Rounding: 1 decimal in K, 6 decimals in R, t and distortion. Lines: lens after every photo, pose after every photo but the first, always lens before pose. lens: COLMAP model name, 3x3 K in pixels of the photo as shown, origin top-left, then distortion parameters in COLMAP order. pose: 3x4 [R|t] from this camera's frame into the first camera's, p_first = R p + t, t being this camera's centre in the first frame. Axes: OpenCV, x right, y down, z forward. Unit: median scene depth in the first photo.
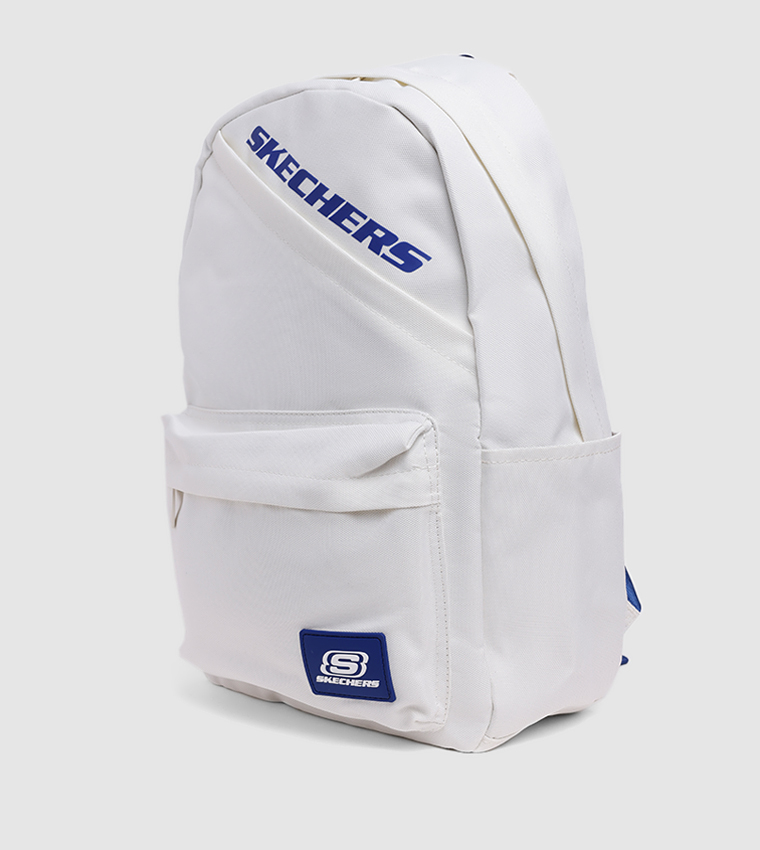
lens RADIAL K [[1705.3, 0, 380.0], [0, 1705.3, 425.0], [0, 0, 1]] dist [0.025581, 0.087331]
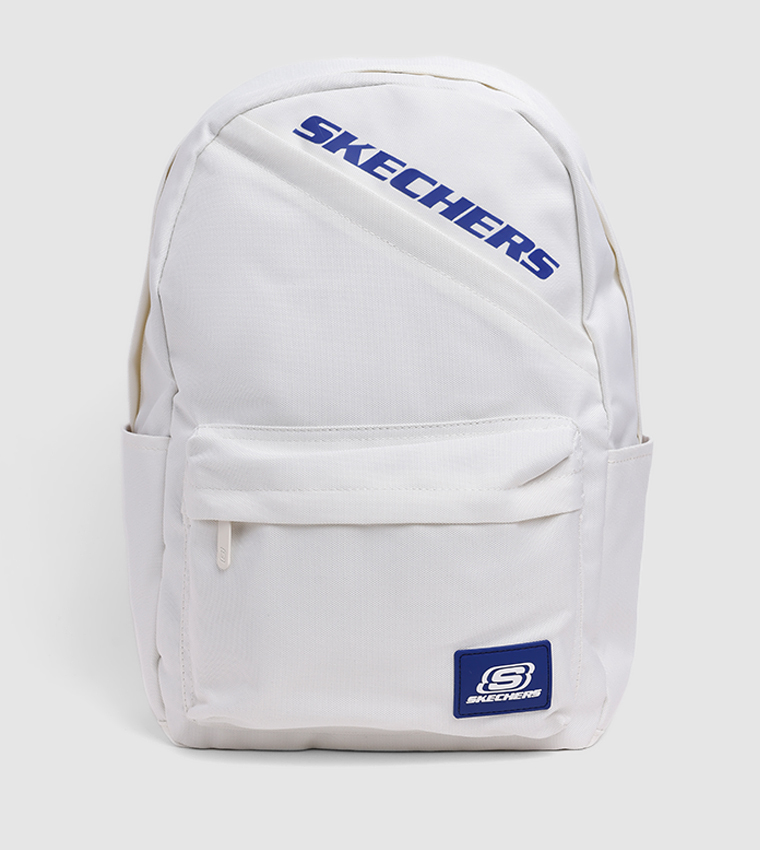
lens RADIAL K [[1705.3, 0, 380.0], [0, 1705.3, 425.0], [0, 0, 1]] dist [0.025581, 0.087331]
pose [[0.681729, -0.039738, 0.730525, -0.780412], [0.050637, 0.998692, 0.007070, -0.015549], [-0.729850, 0.032172, 0.682850, 0.381858]]
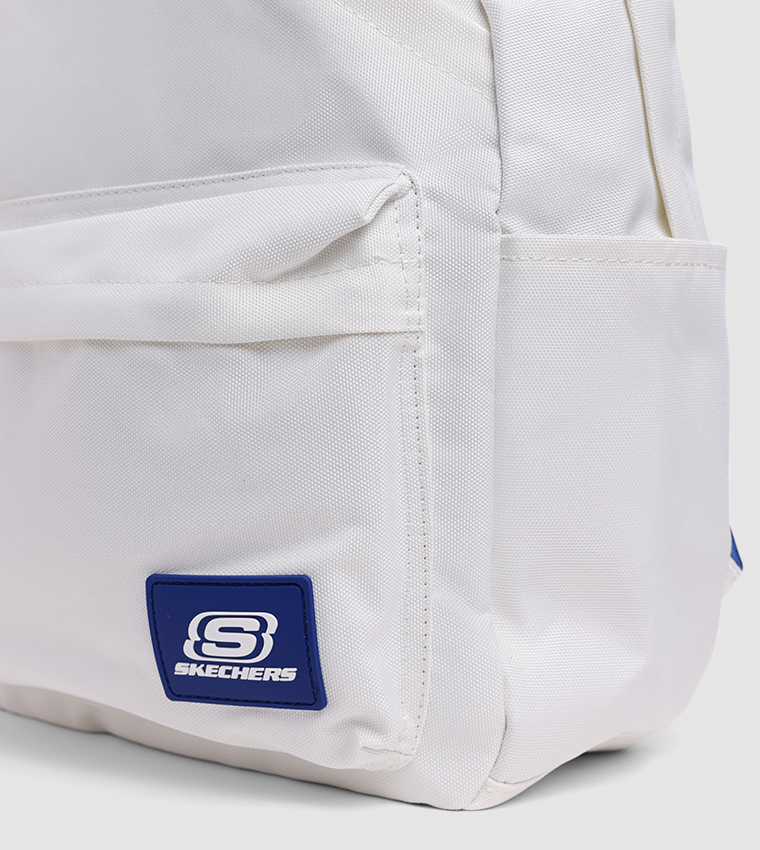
lens RADIAL K [[1705.3, 0, 380.0], [0, 1705.3, 425.0], [0, 0, 1]] dist [0.025581, 0.087331]
pose [[0.994909, 0.031060, 0.095869, -0.027502], [-0.024261, 0.997160, -0.071293, 0.111299], [-0.097811, 0.068604, 0.992838, 0.466744]]
